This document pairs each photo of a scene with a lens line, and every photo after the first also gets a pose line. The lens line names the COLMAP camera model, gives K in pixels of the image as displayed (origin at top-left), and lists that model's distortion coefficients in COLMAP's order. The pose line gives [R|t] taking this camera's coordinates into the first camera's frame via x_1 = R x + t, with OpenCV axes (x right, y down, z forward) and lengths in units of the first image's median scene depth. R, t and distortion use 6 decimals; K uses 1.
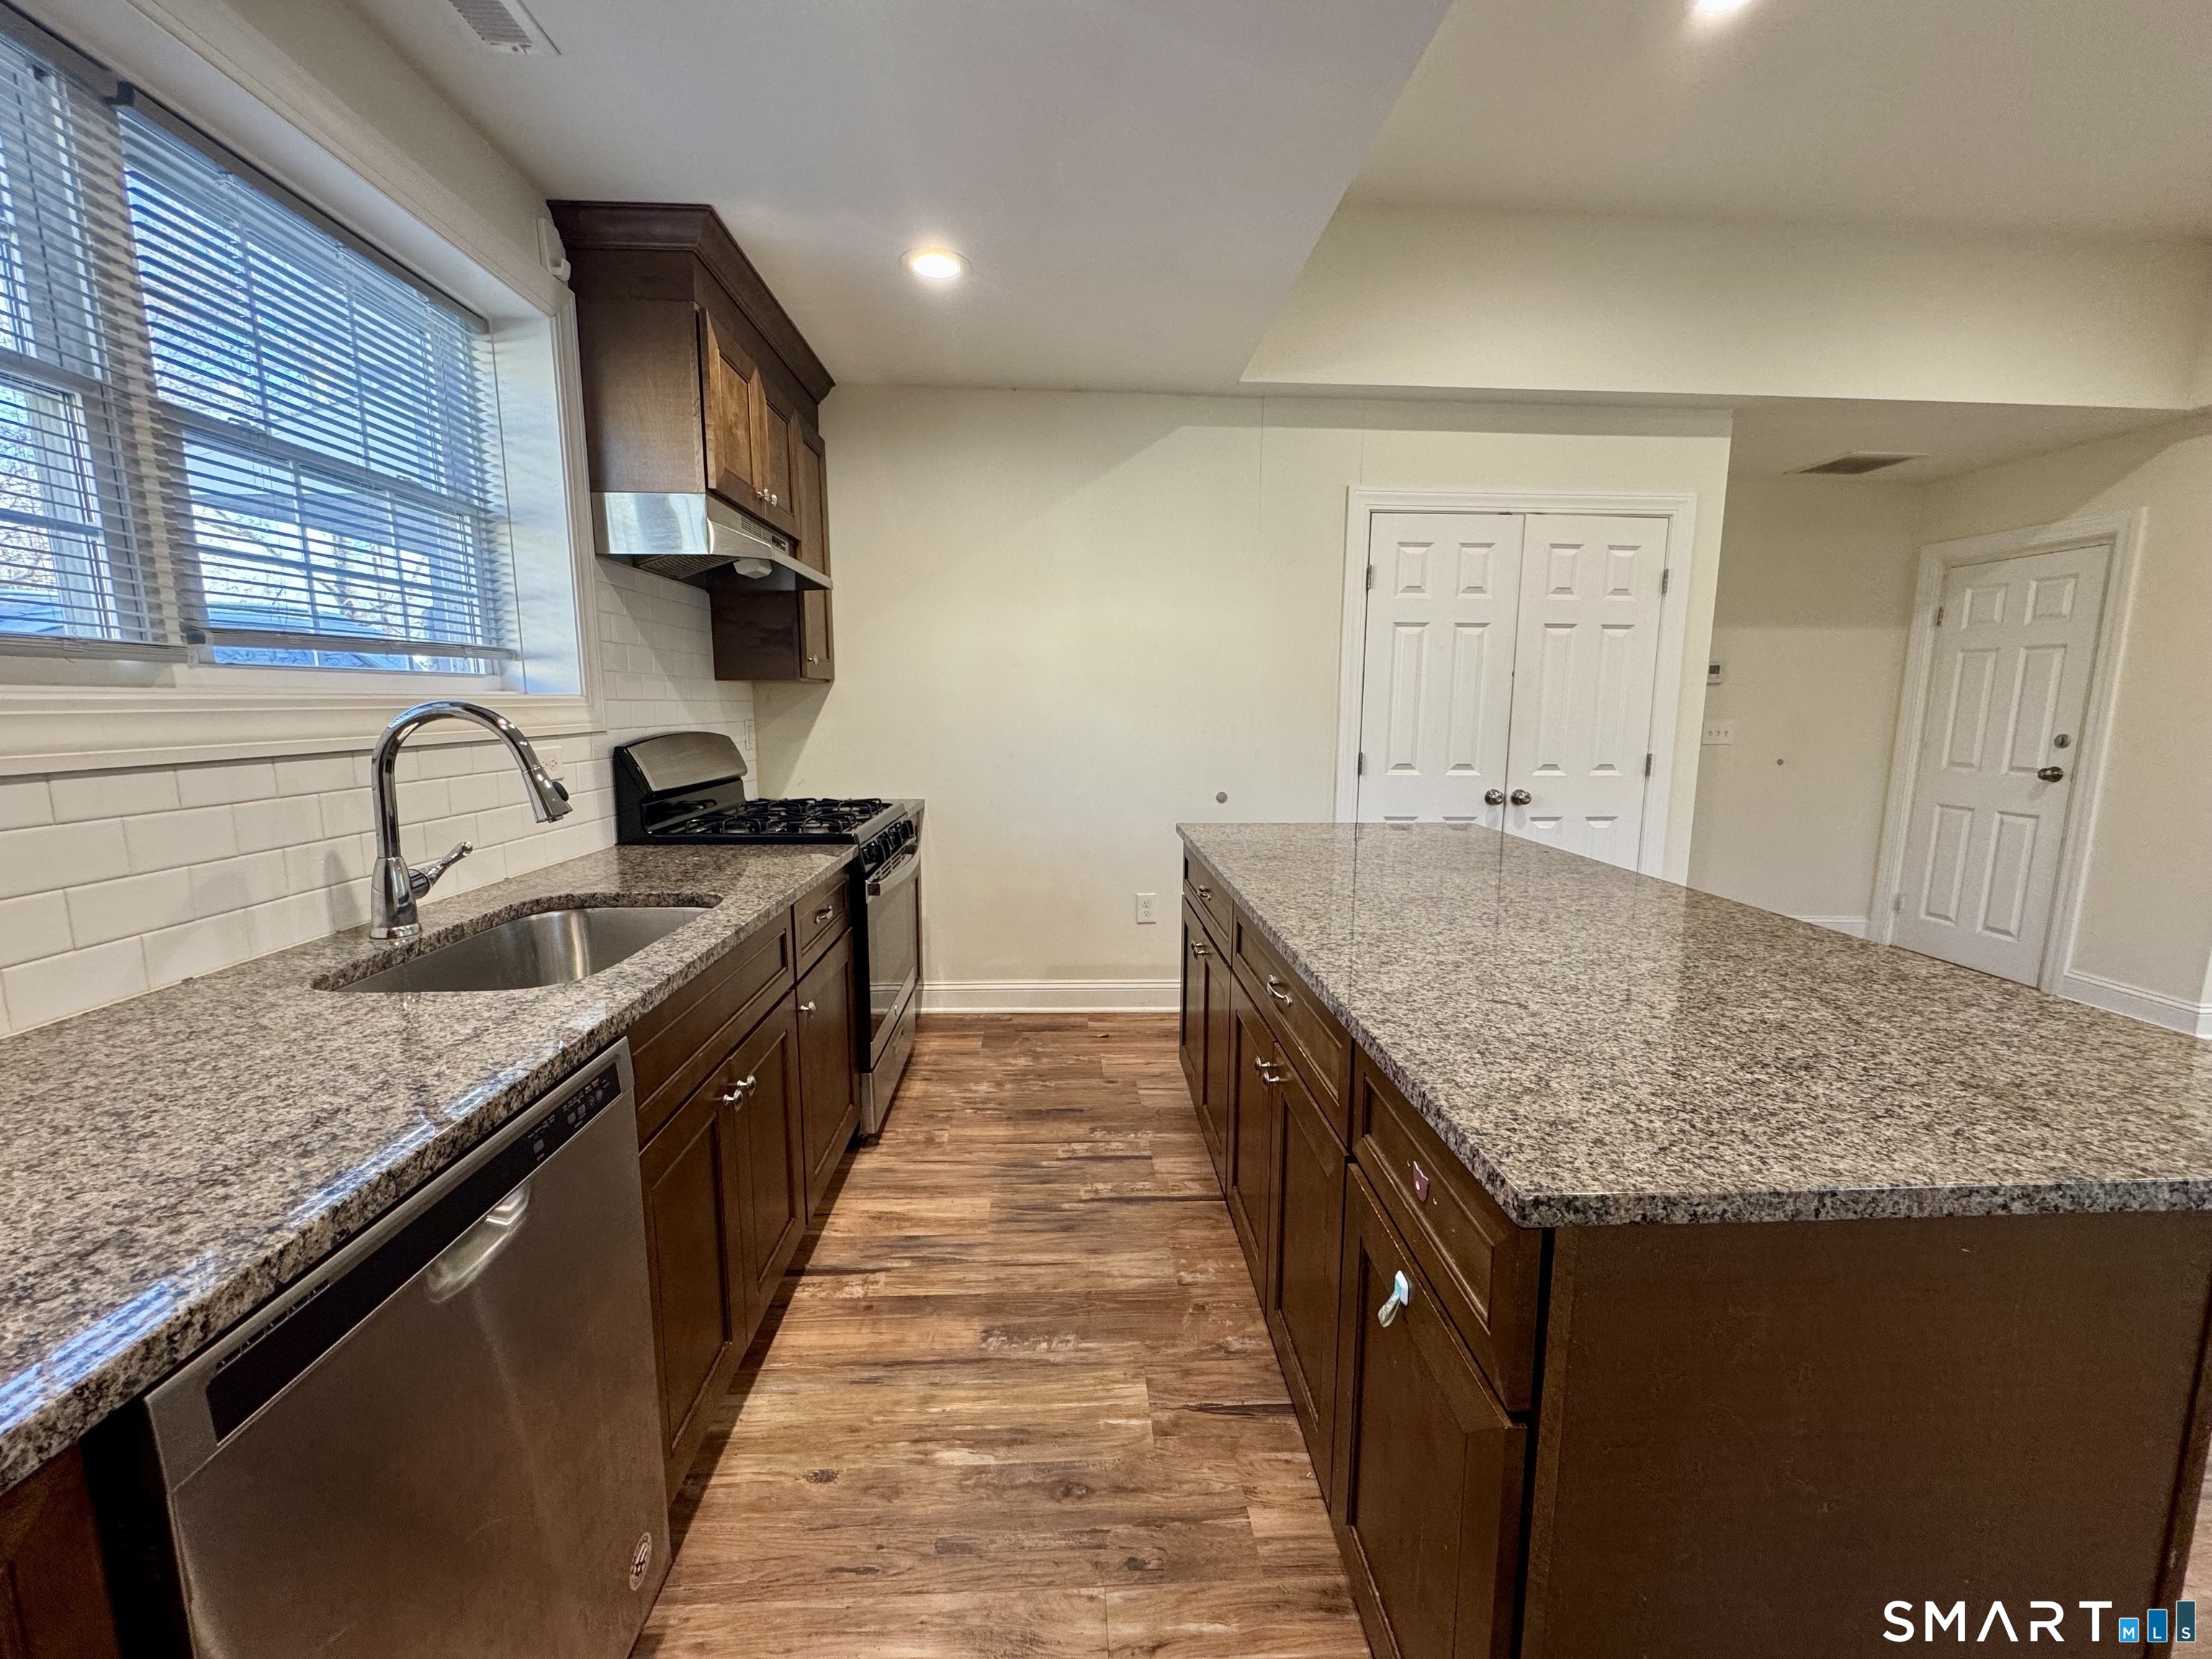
lens RADIAL K [[881.3, 0, 1105.9], [0, 881.3, 825.8], [0, 0, 1]] dist [-0.003402, 0.000278]
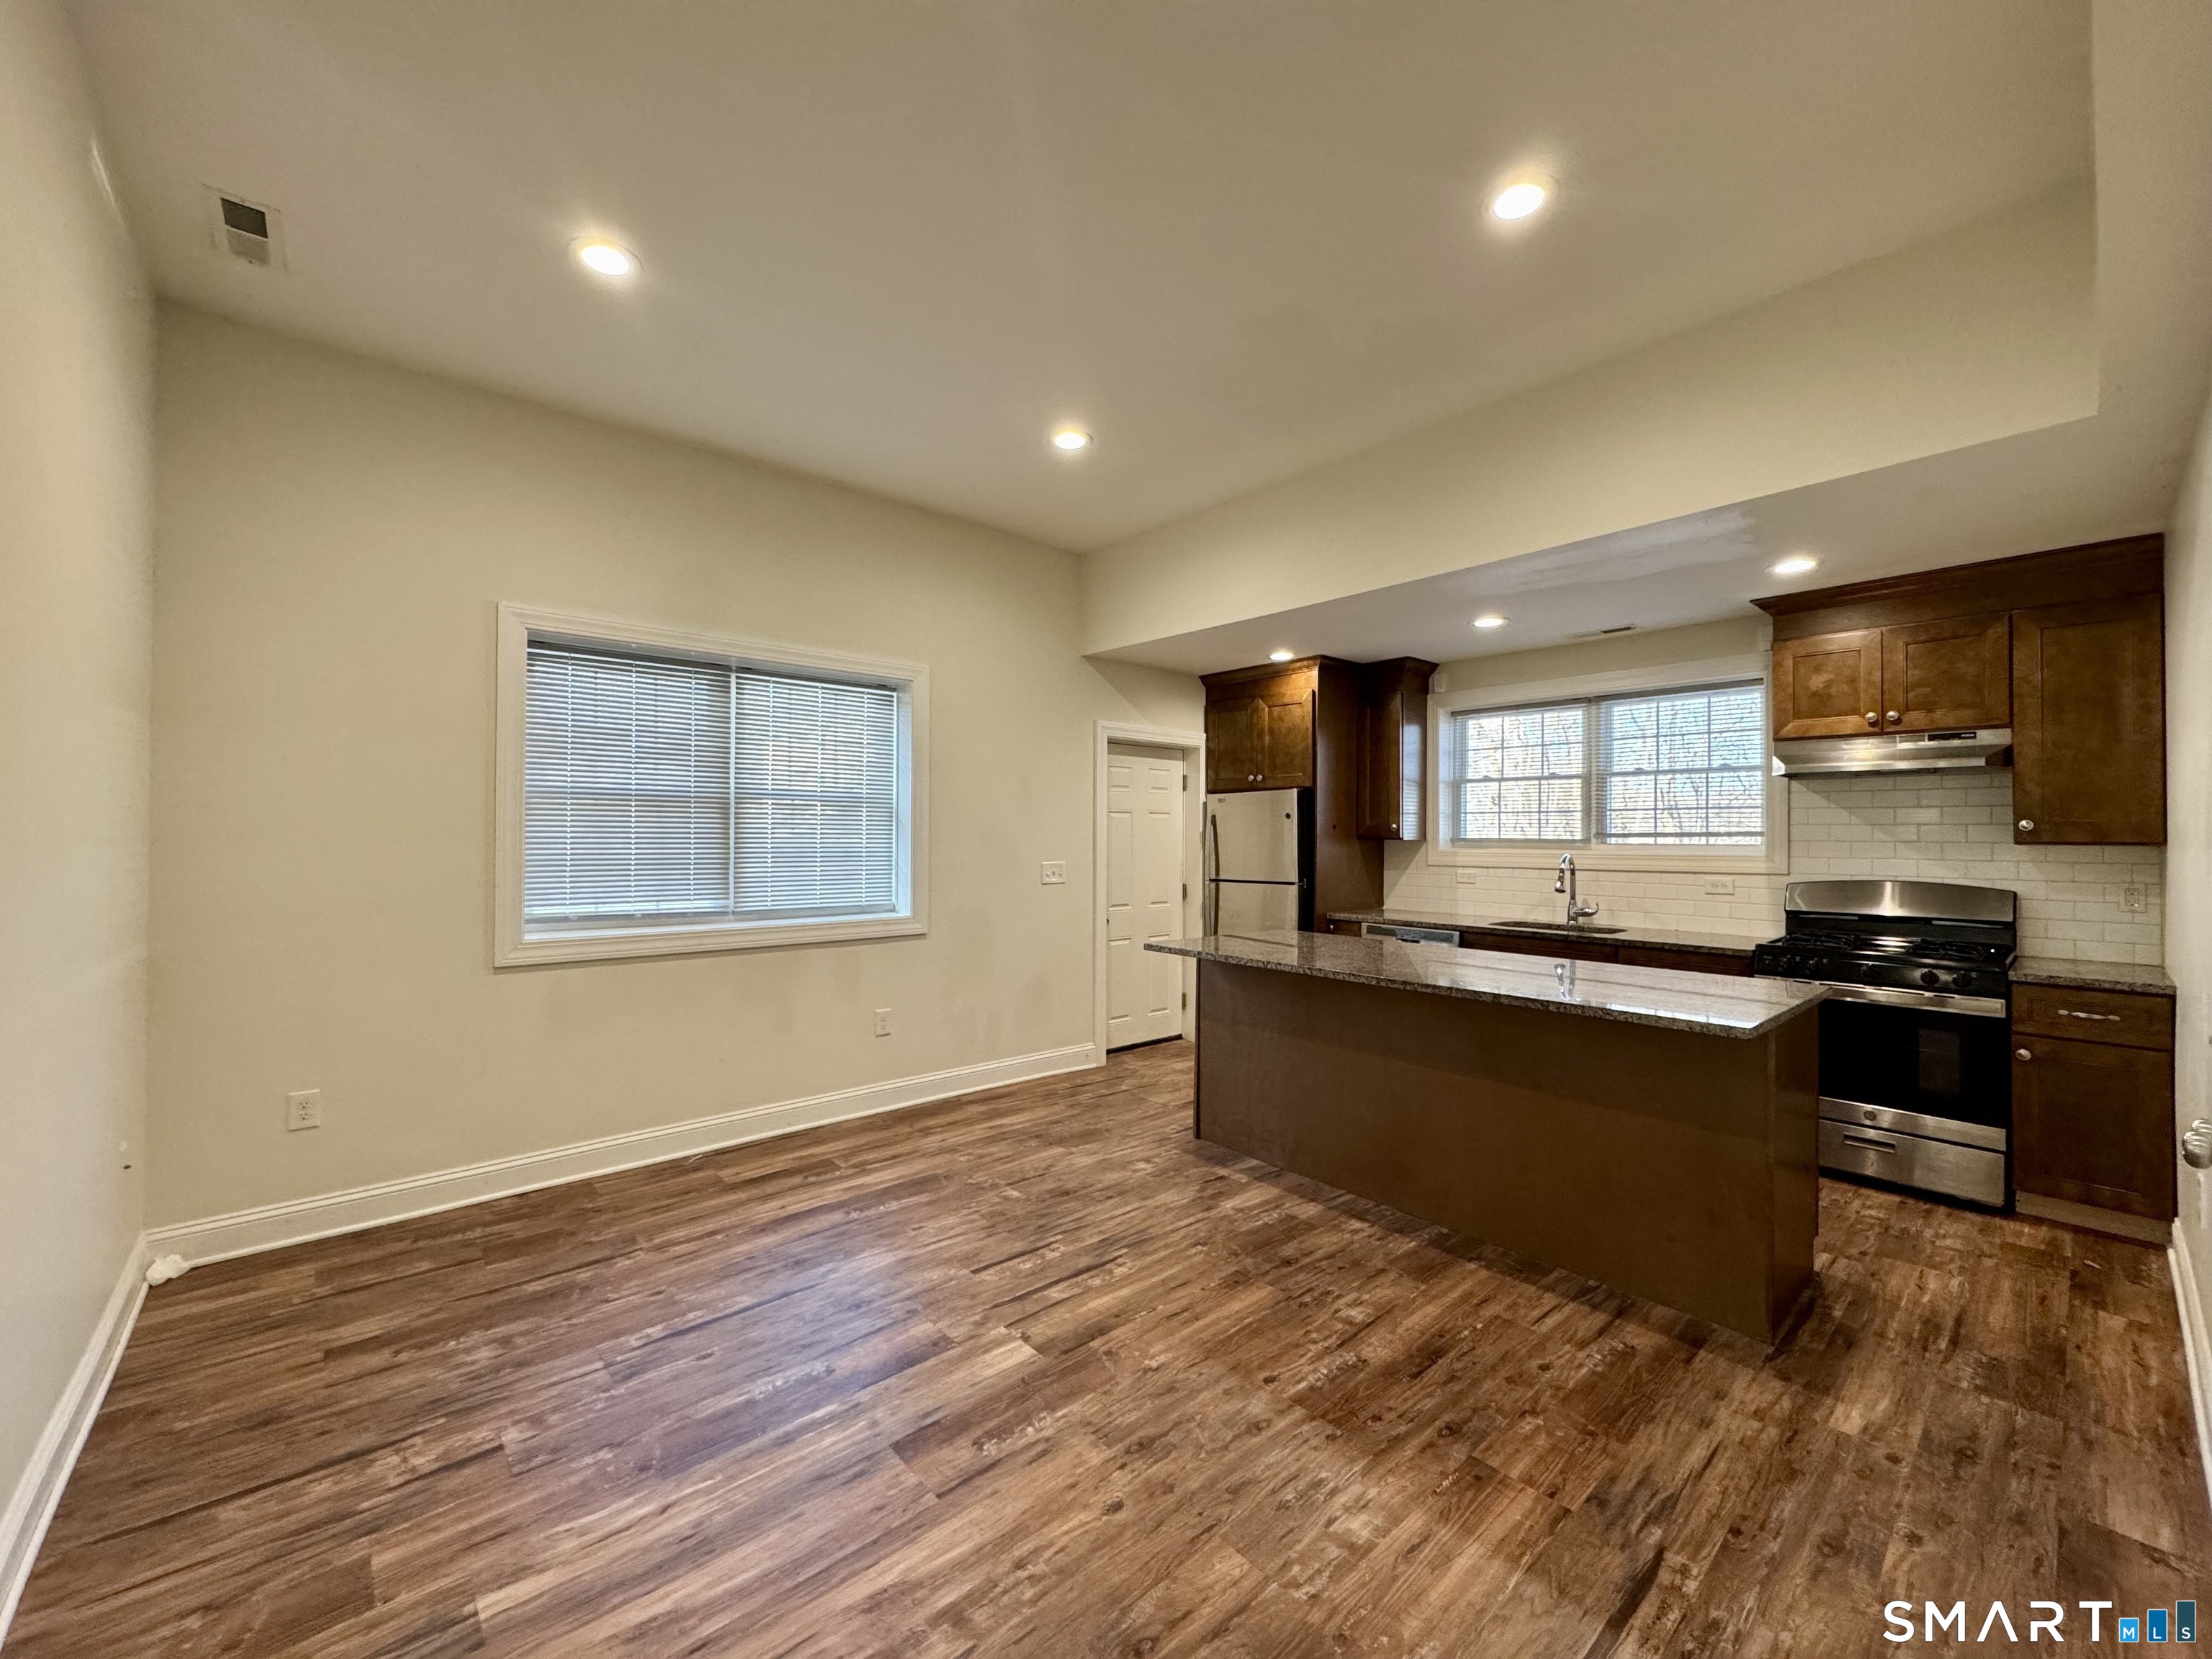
lens RADIAL K [[881.3, 0, 1105.4], [0, 881.3, 828.4], [0, 0, 1]] dist [-0.003402, 0.000278]
pose [[-0.782647, -0.015262, -0.622279, 1.767791], [-0.097232, 0.990425, 0.097998, -0.259188], [0.614825, 0.137203, -0.776637, 1.638696]]
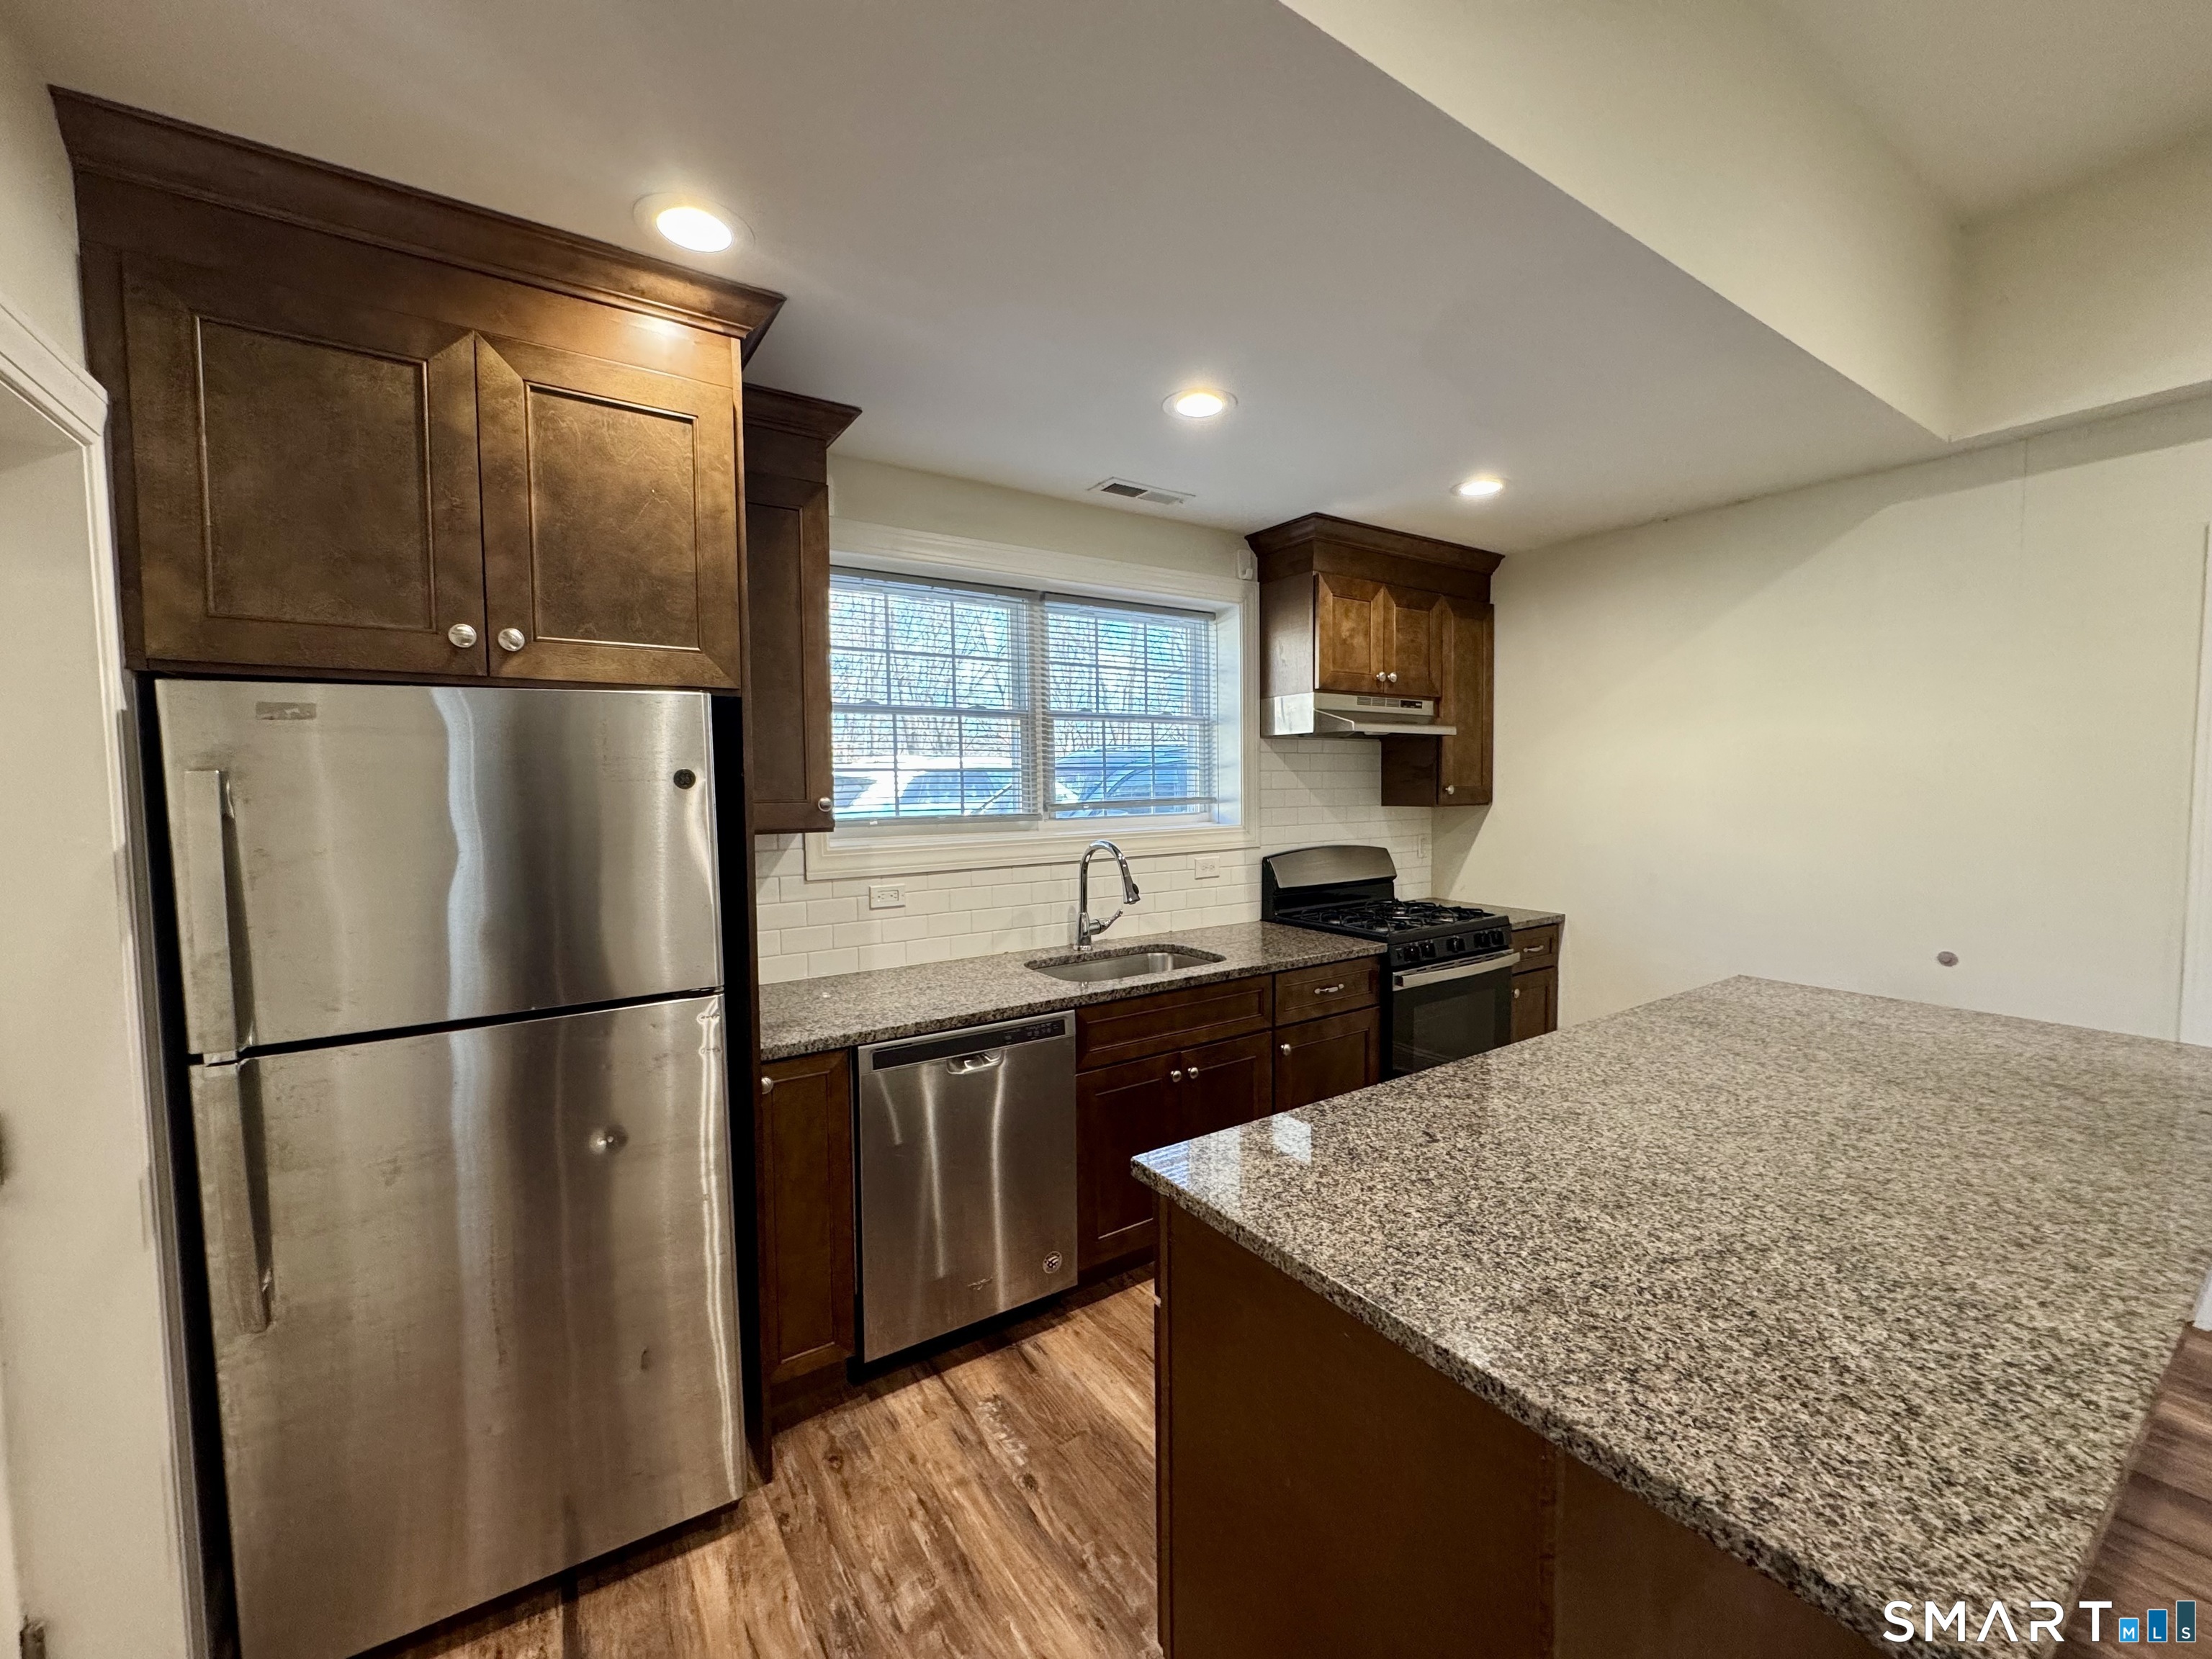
lens RADIAL K [[881.3, 0, 1107.6], [0, 881.3, 828.6], [0, 0, 1]] dist [-0.003402, 0.000278]
pose [[0.514066, 0.037064, -0.856949, 0.677964], [-0.107784, 0.993938, -0.021669, -0.082790], [0.850952, 0.103505, 0.514945, -0.040107]]
